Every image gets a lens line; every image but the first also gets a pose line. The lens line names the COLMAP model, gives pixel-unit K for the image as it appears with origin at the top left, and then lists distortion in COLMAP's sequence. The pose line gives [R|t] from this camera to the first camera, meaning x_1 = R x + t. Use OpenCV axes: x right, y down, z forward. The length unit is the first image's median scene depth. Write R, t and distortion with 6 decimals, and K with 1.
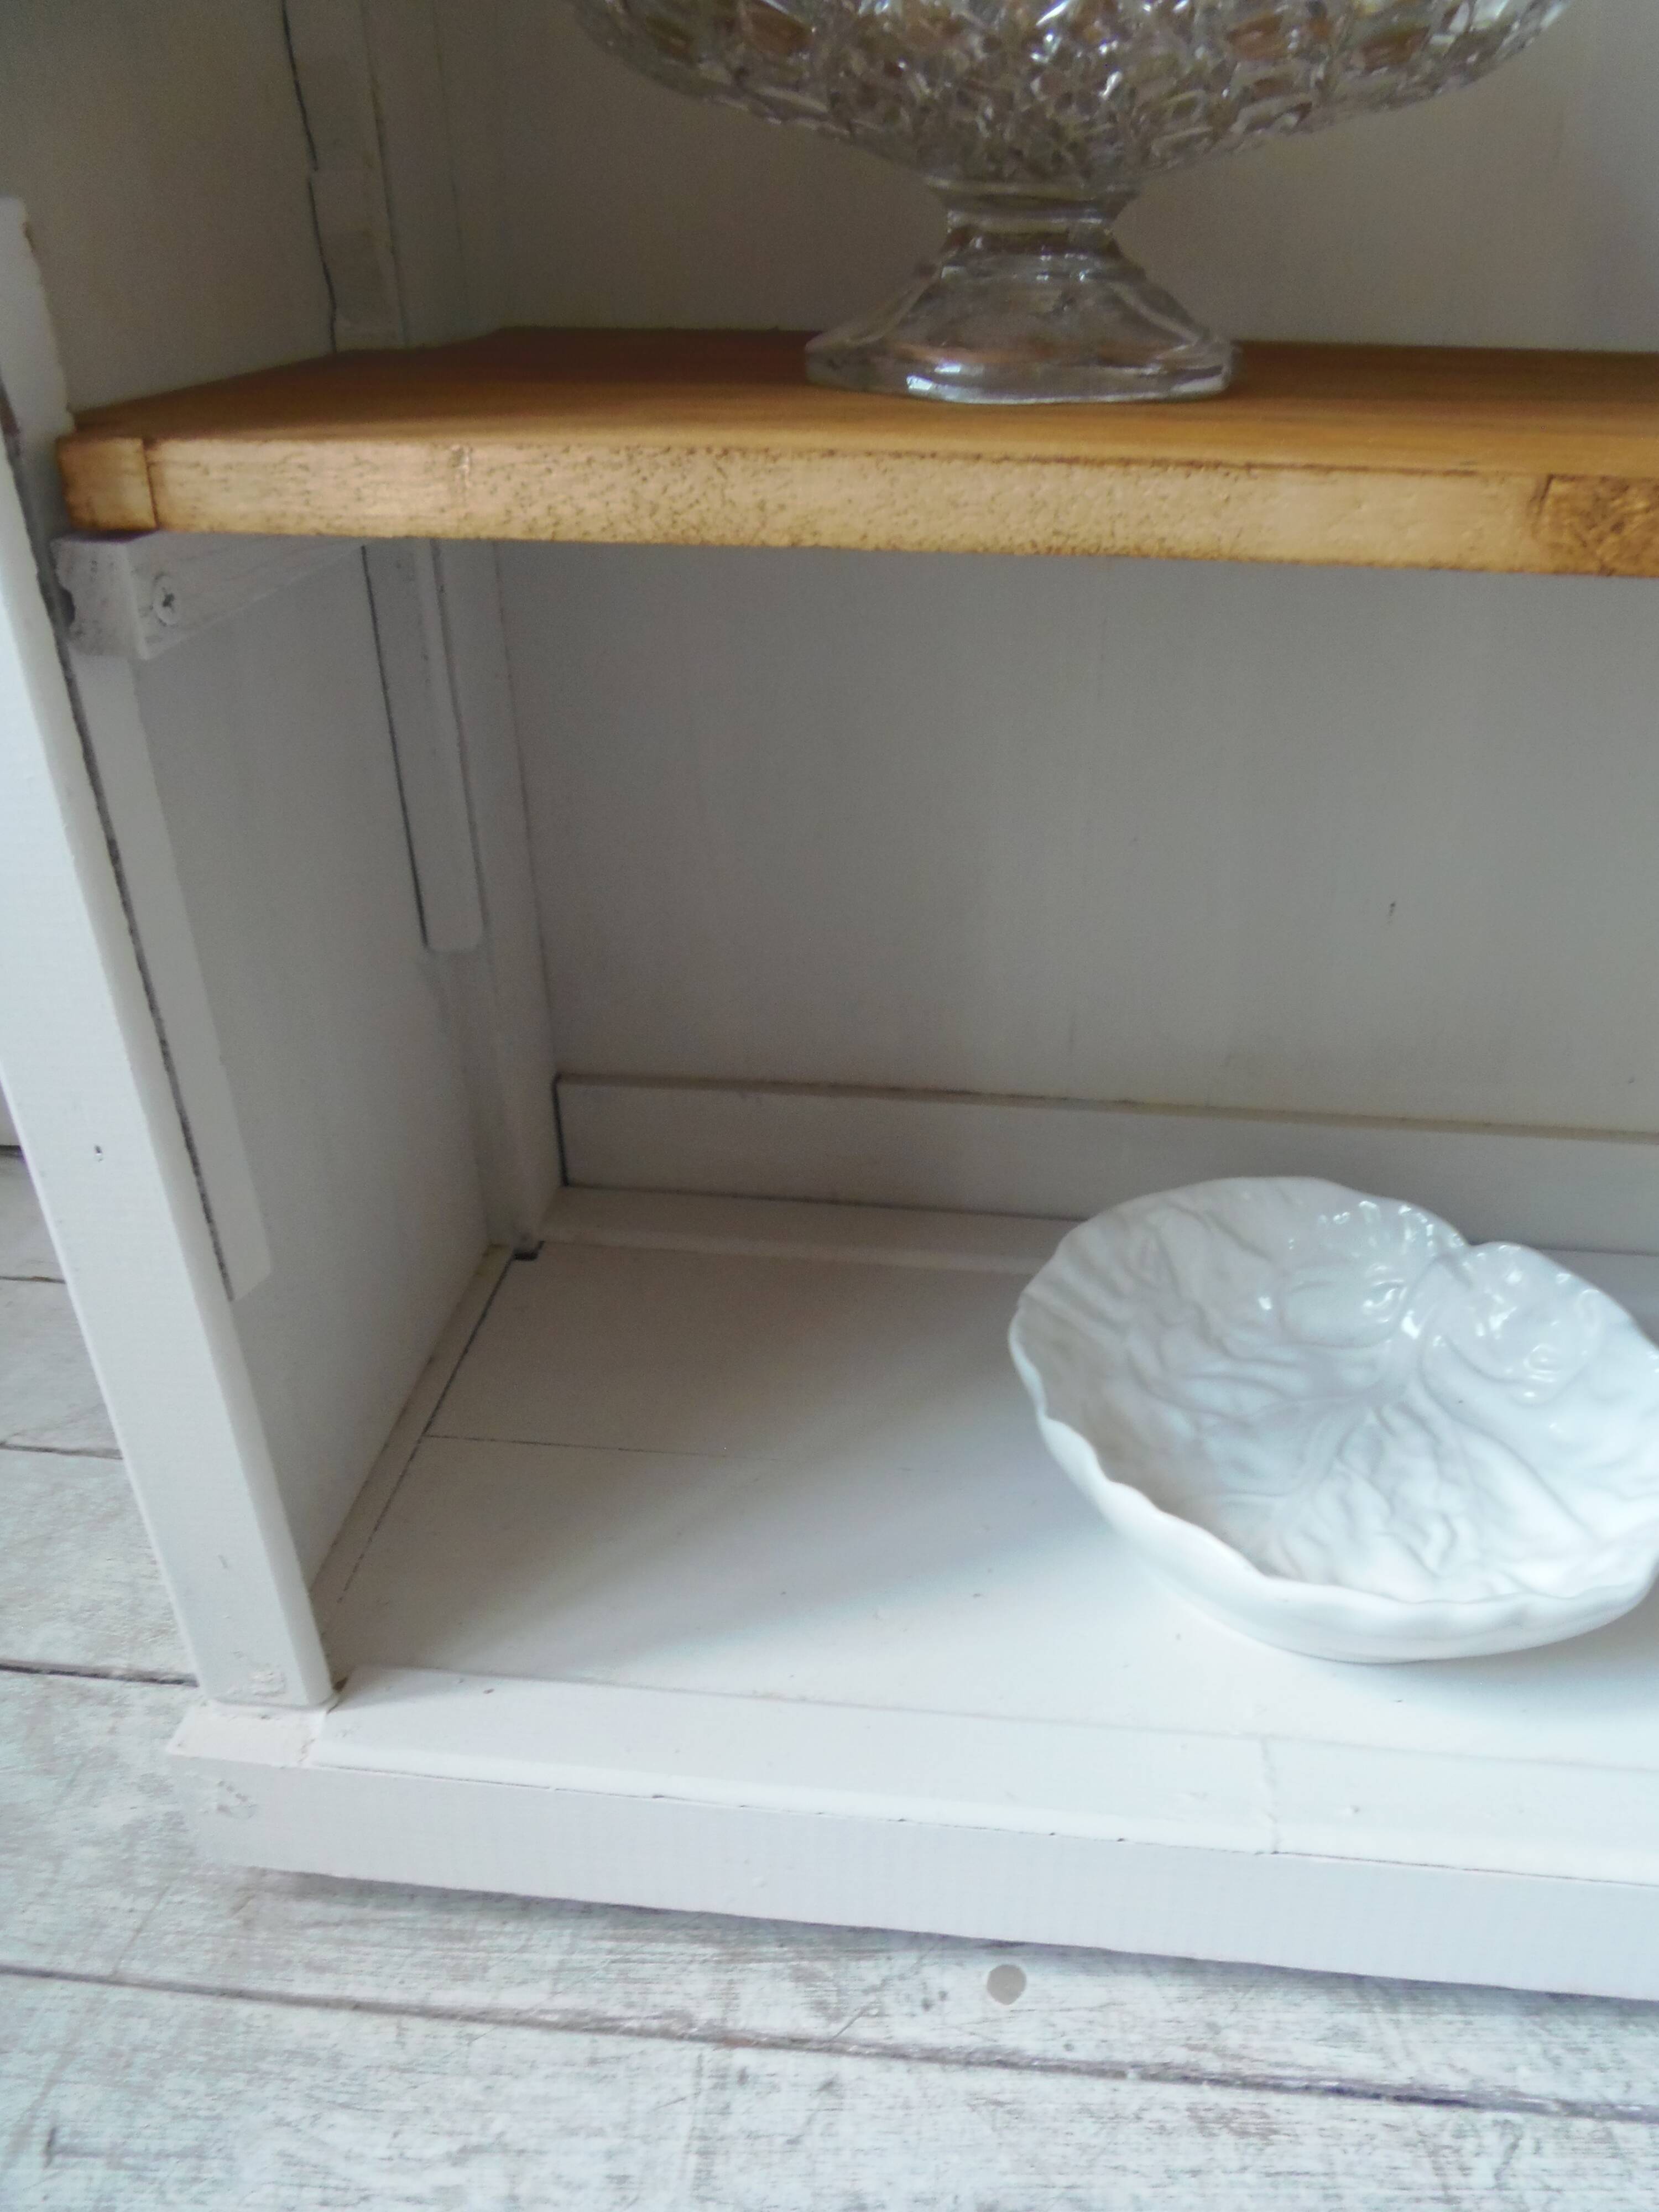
lens RADIAL K [[1582.1, 0, 864.0], [0, 1582.1, 1122.4], [0, 0, 1]] dist [-0.019693, -0.006758]
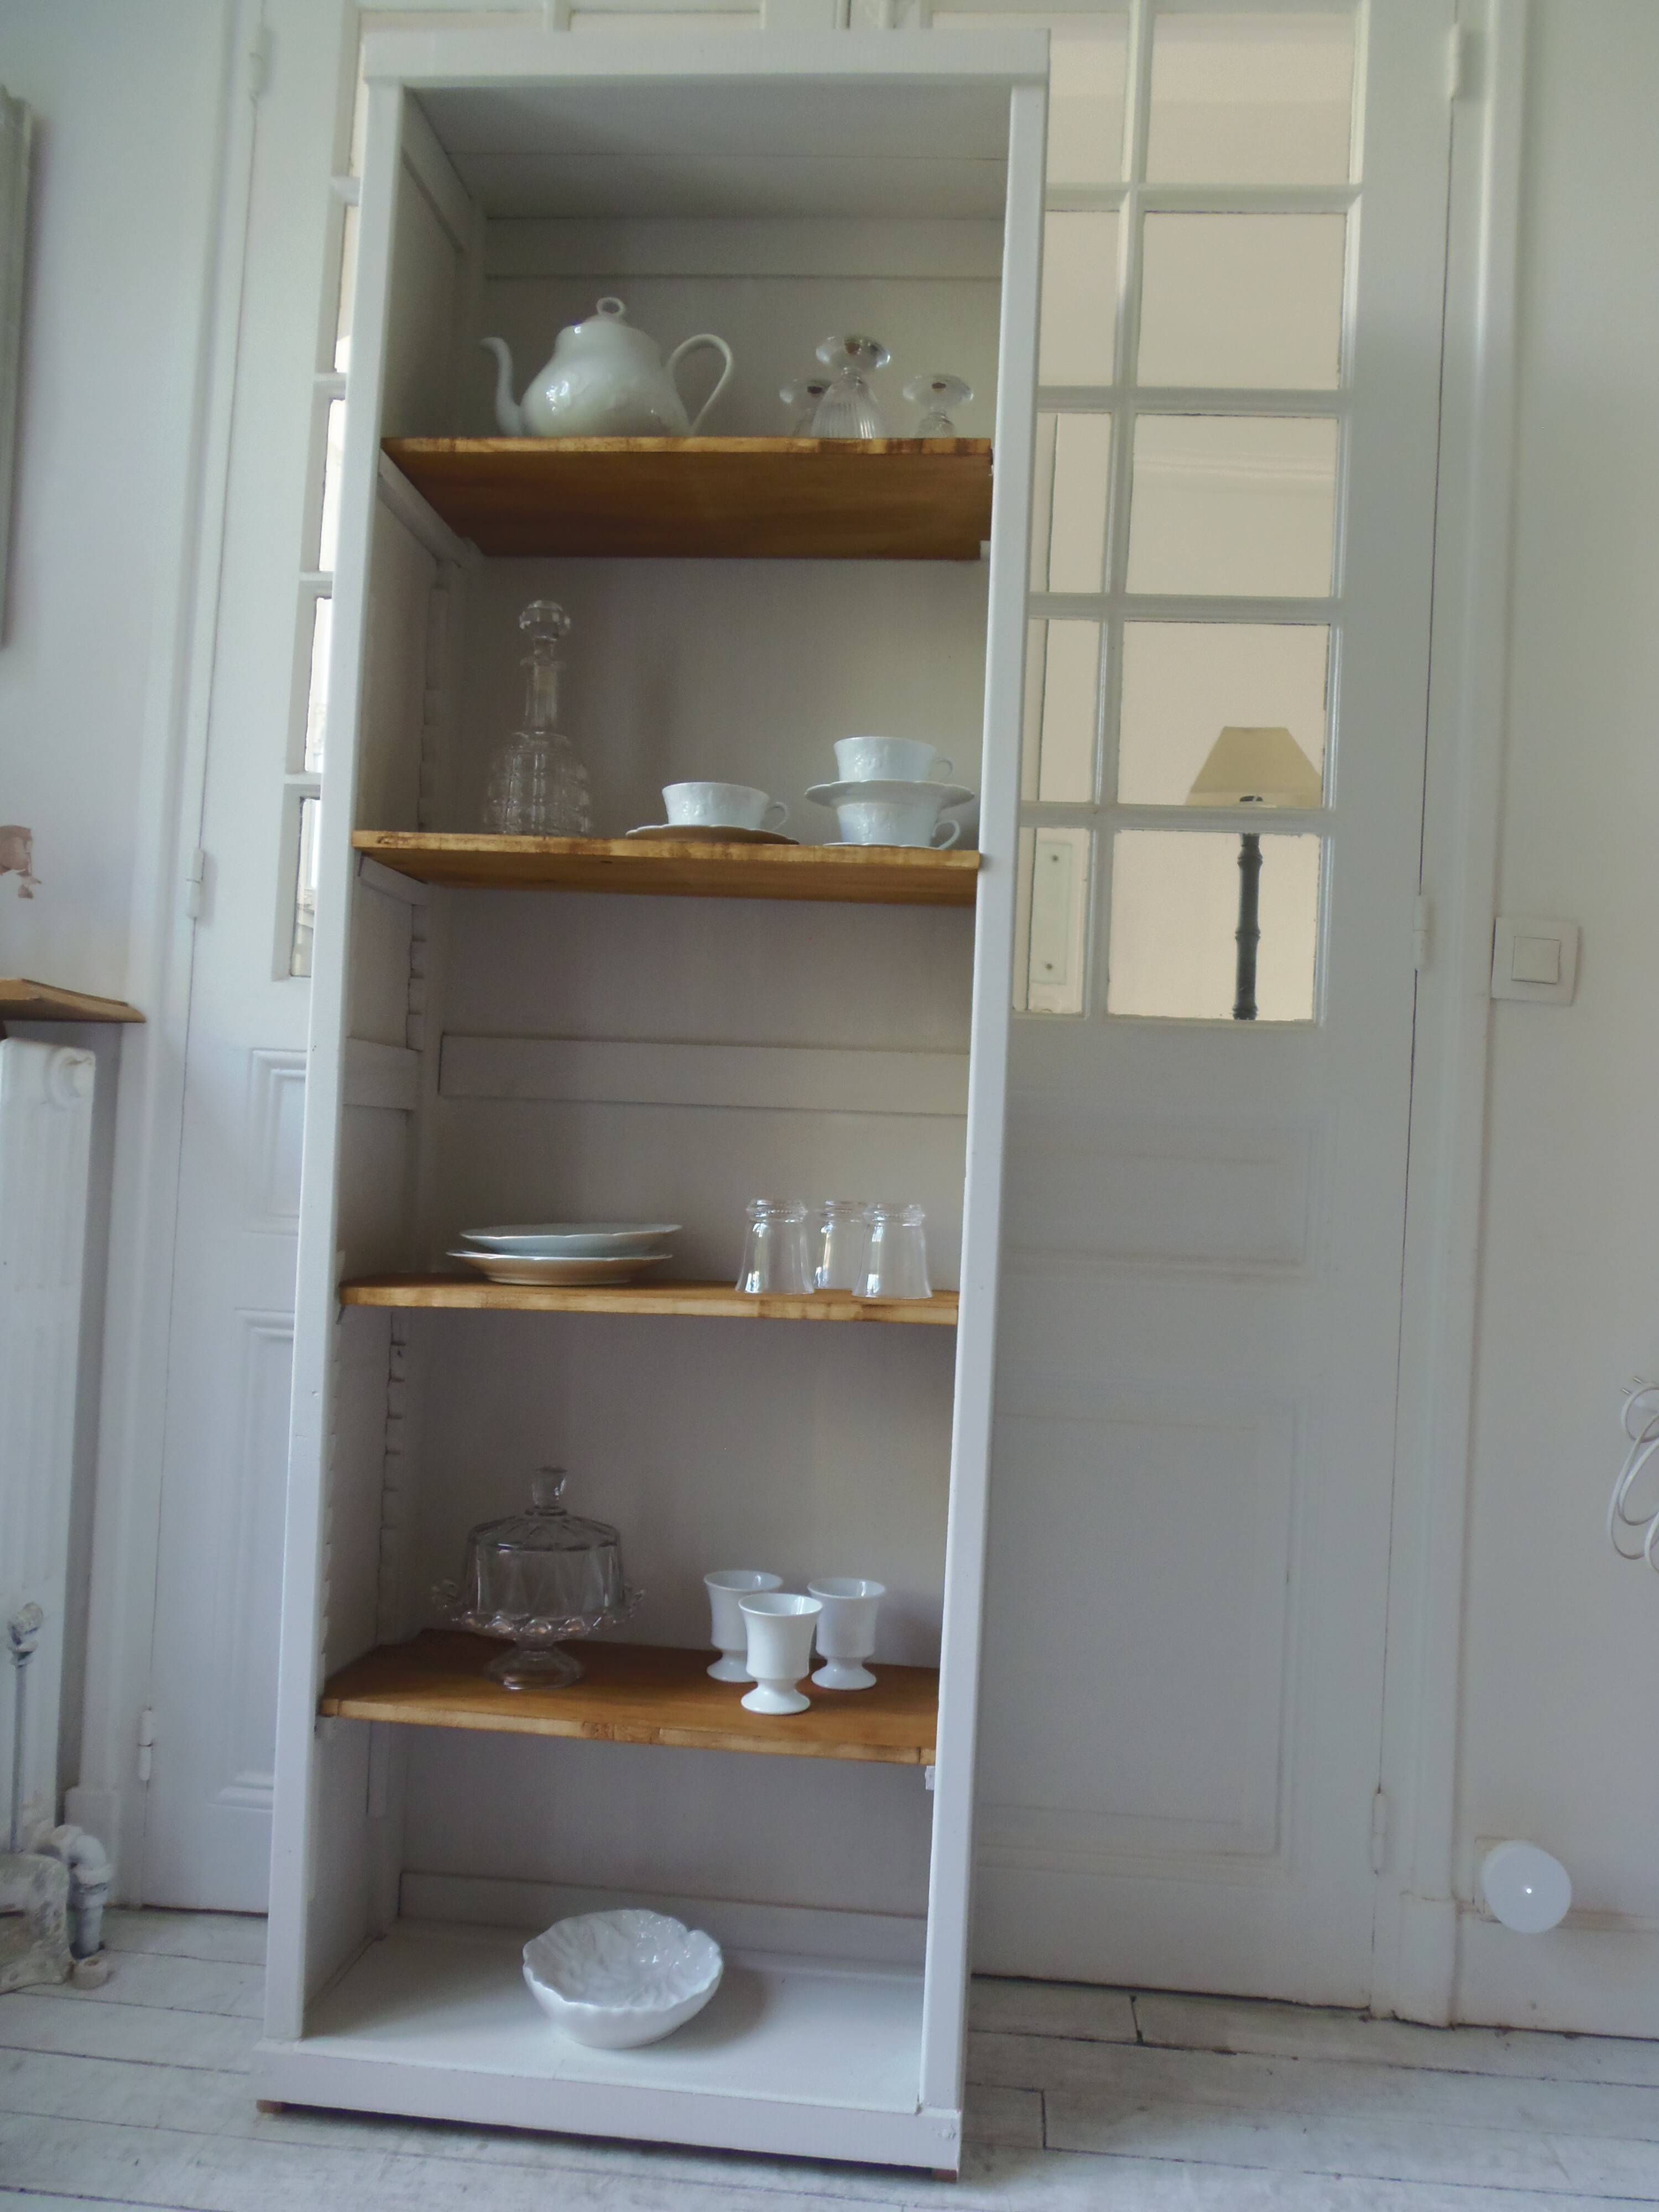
lens RADIAL K [[1582.1, 0, 866.5], [0, 1582.1, 1119.8], [0, 0, 1]] dist [-0.019693, -0.006758]
pose [[0.998818, 0.045670, 0.016644, 0.634505], [-0.029323, 0.839203, -0.543027, 0.421053], [-0.038768, 0.541897, 0.839551, -2.547384]]
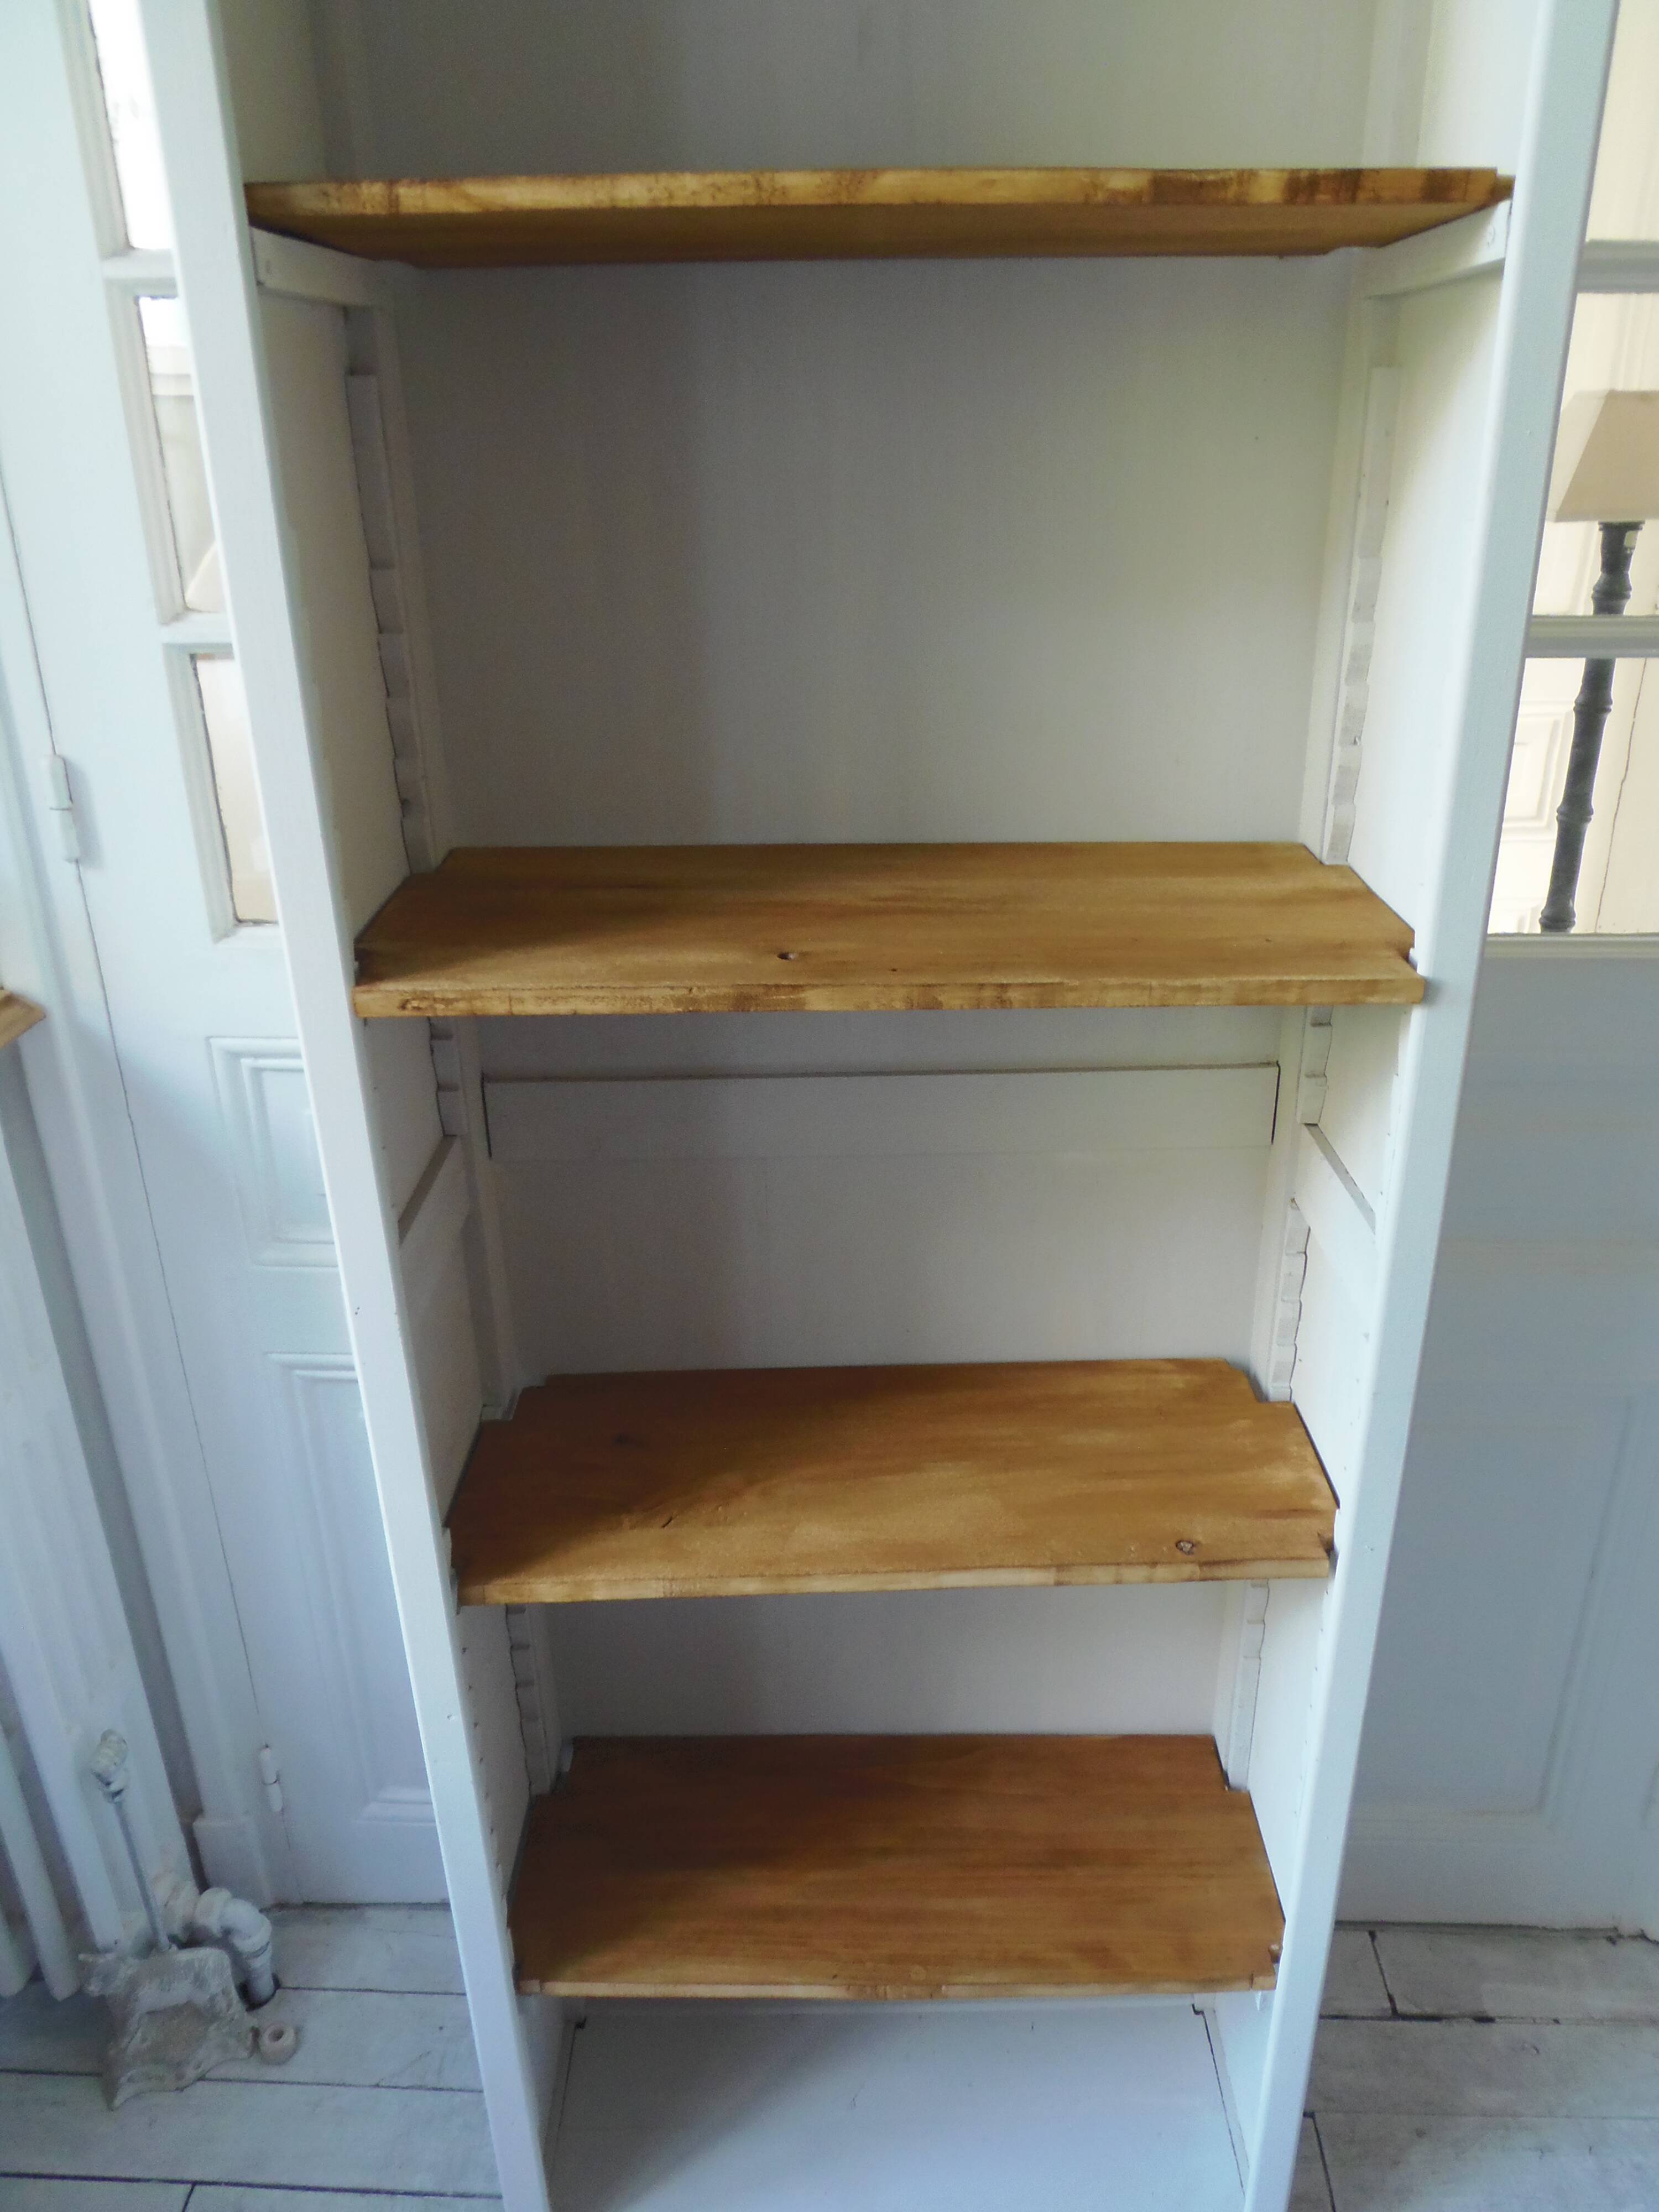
lens RADIAL K [[1582.1, 0, 852.1], [0, 1582.1, 1093.6], [0, 0, 1]] dist [-0.019693, -0.006758]
pose [[0.997823, -0.035849, 0.055351, 0.153087], [0.042584, 0.991150, -0.125733, -1.230350], [-0.050354, 0.127816, 0.990519, -2.069029]]
